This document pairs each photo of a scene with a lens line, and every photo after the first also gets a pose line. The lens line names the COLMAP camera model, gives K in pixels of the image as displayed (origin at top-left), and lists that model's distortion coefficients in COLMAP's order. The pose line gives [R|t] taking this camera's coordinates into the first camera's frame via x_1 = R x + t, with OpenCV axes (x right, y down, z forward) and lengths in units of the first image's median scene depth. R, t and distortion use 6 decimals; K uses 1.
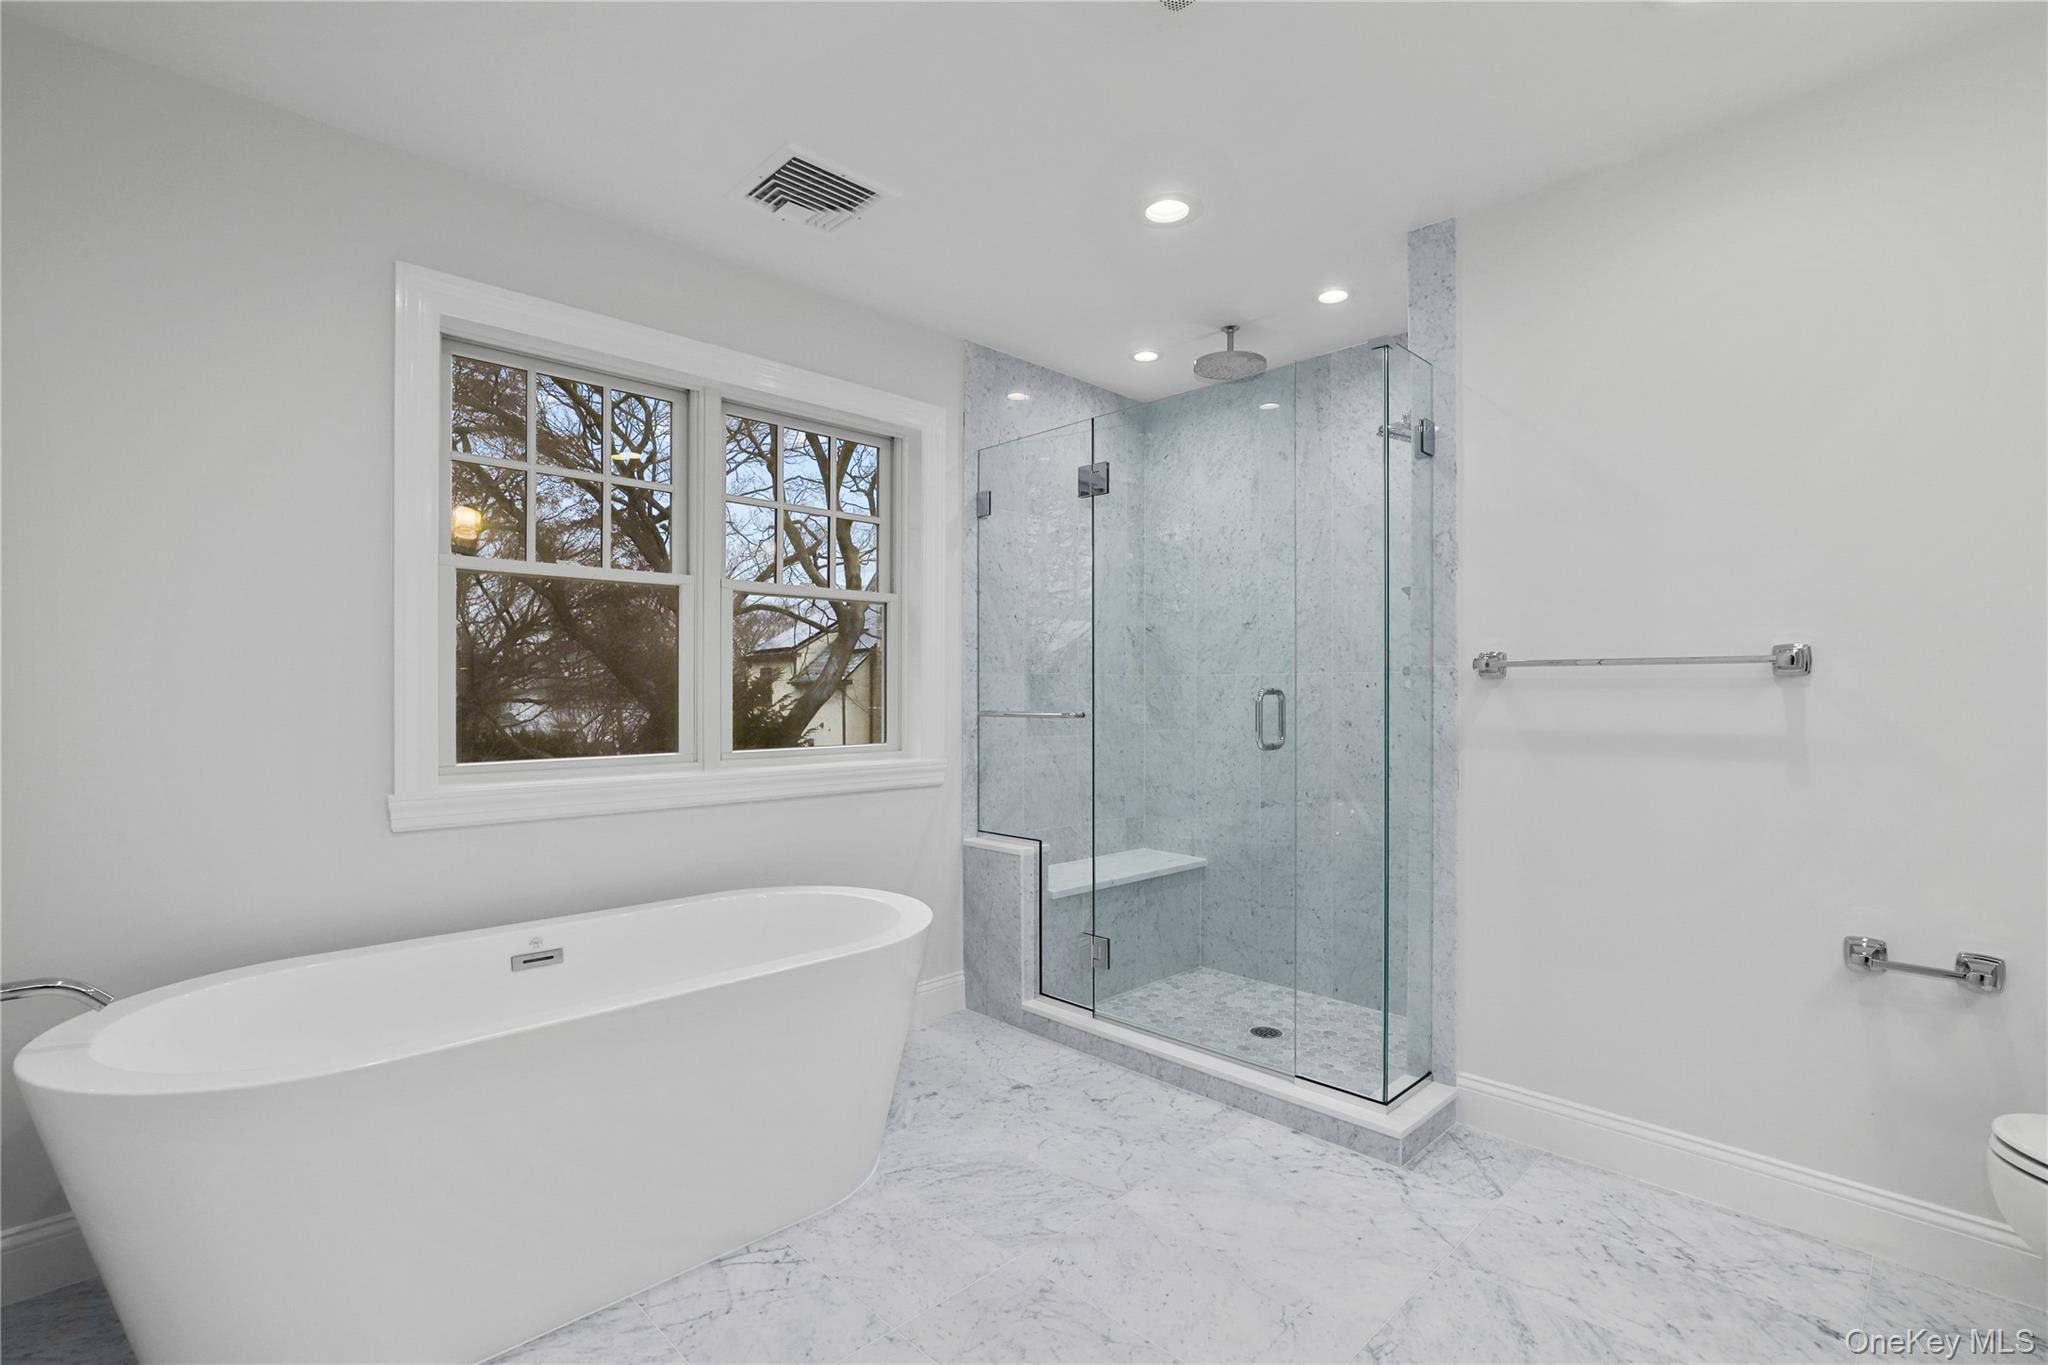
lens RADIAL K [[939.7, 0, 1017.1], [0, 939.7, 688.5], [0, 0, 1]] dist [-0.012409, 0.003011]
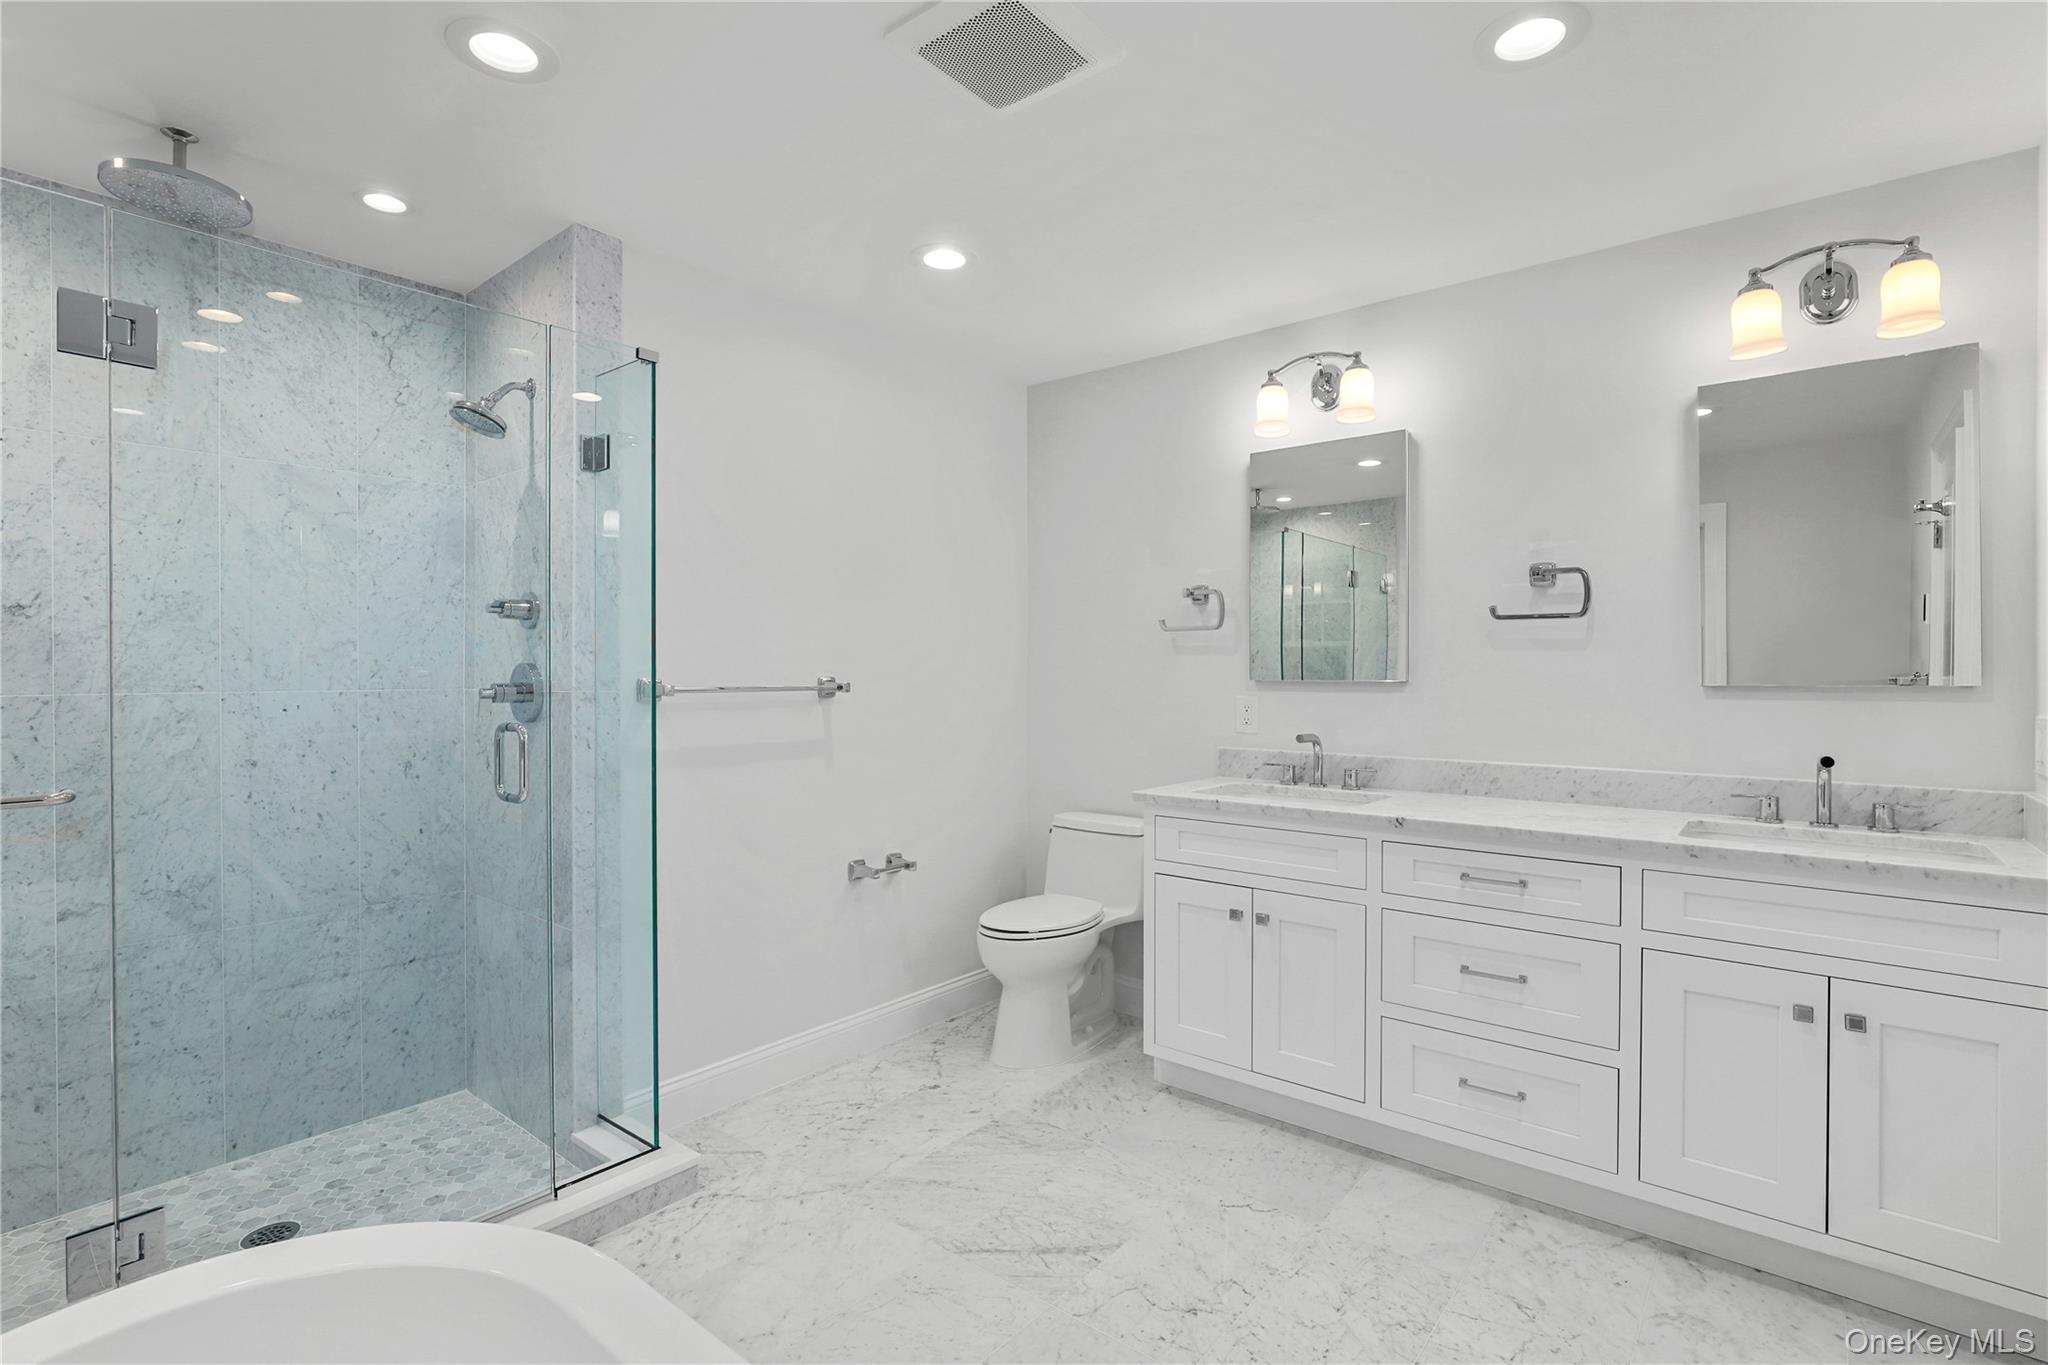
lens RADIAL K [[939.7, 0, 1017.9], [0, 939.7, 678.3], [0, 0, 1]] dist [-0.012409, 0.003011]
pose [[-0.096303, -0.003376, 0.995346, -0.560514], [0.000287, 0.999994, 0.003420, -0.040927], [-0.995352, 0.000615, -0.096302, 0.671653]]
